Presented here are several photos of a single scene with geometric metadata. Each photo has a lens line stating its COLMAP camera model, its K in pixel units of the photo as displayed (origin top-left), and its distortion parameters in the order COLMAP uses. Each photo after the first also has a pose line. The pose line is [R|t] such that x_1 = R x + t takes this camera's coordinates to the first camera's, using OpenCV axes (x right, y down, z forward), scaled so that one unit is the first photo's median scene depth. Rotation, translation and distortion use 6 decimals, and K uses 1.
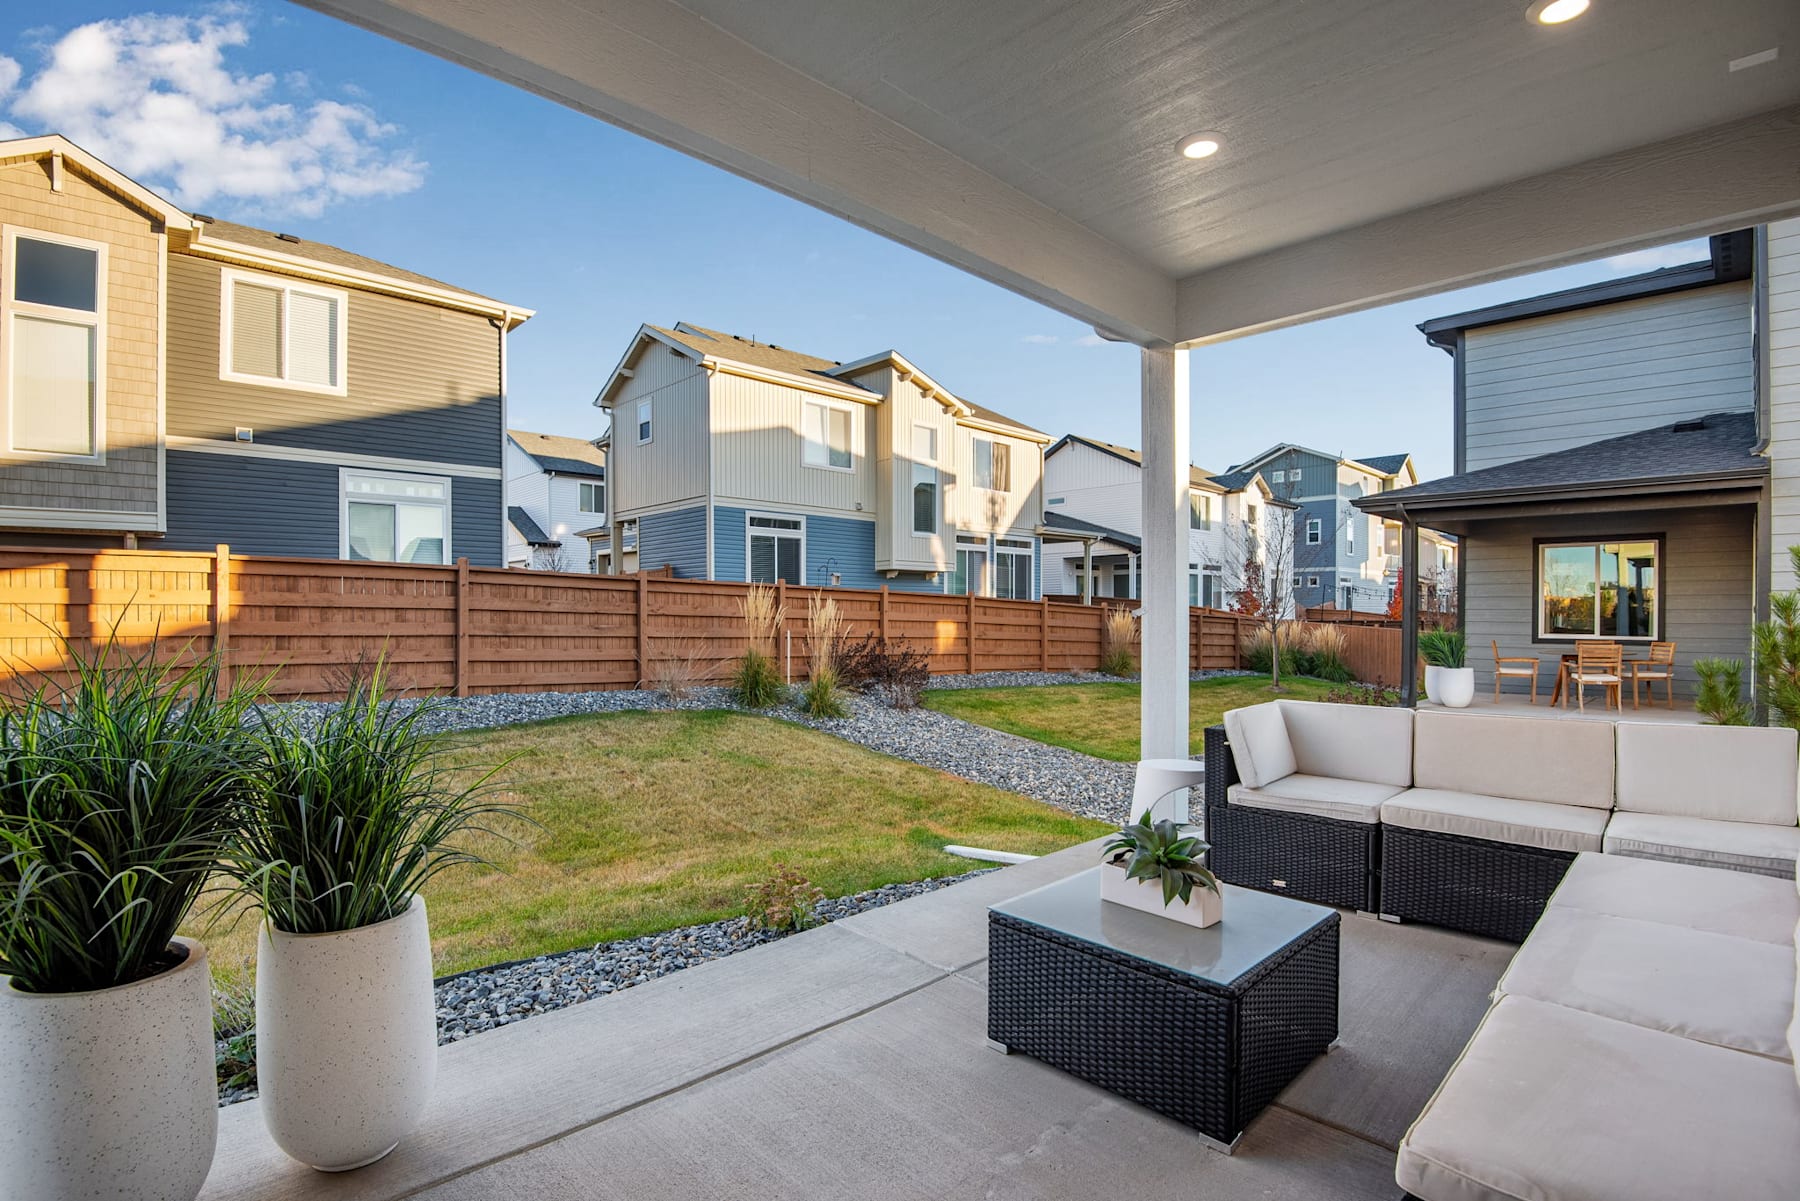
lens RADIAL K [[808.4, 0, 873.3], [0, 808.4, 615.5], [0, 0, 1]] dist [-0.044469, -0.002072]
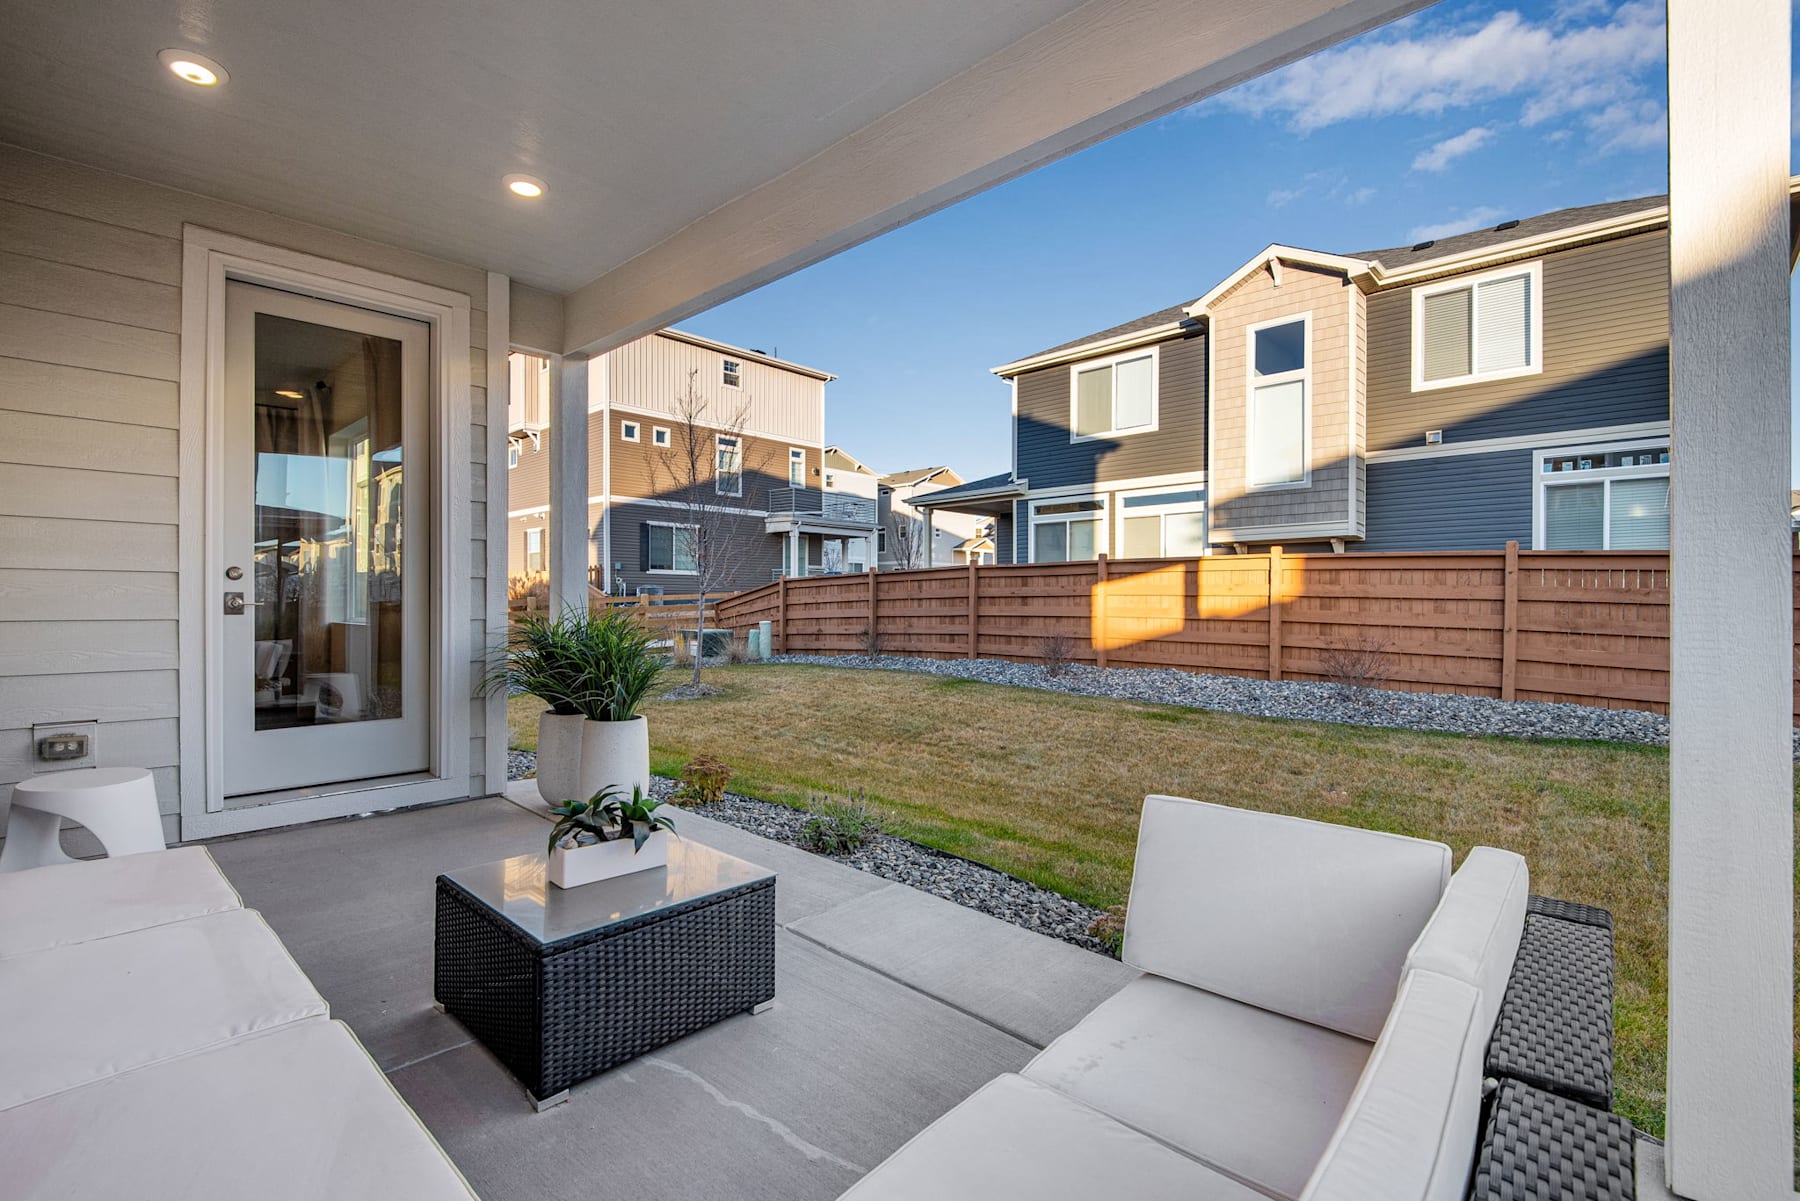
lens RADIAL K [[808.4, 0, 900.8], [0, 808.4, 612.8], [0, 0, 1]] dist [-0.044469, -0.002072]
pose [[0.046976, 0.014876, -0.998785, 0.221955], [-0.010260, 0.999844, 0.014409, 0.000361], [0.998843, 0.009570, 0.047122, 0.205505]]
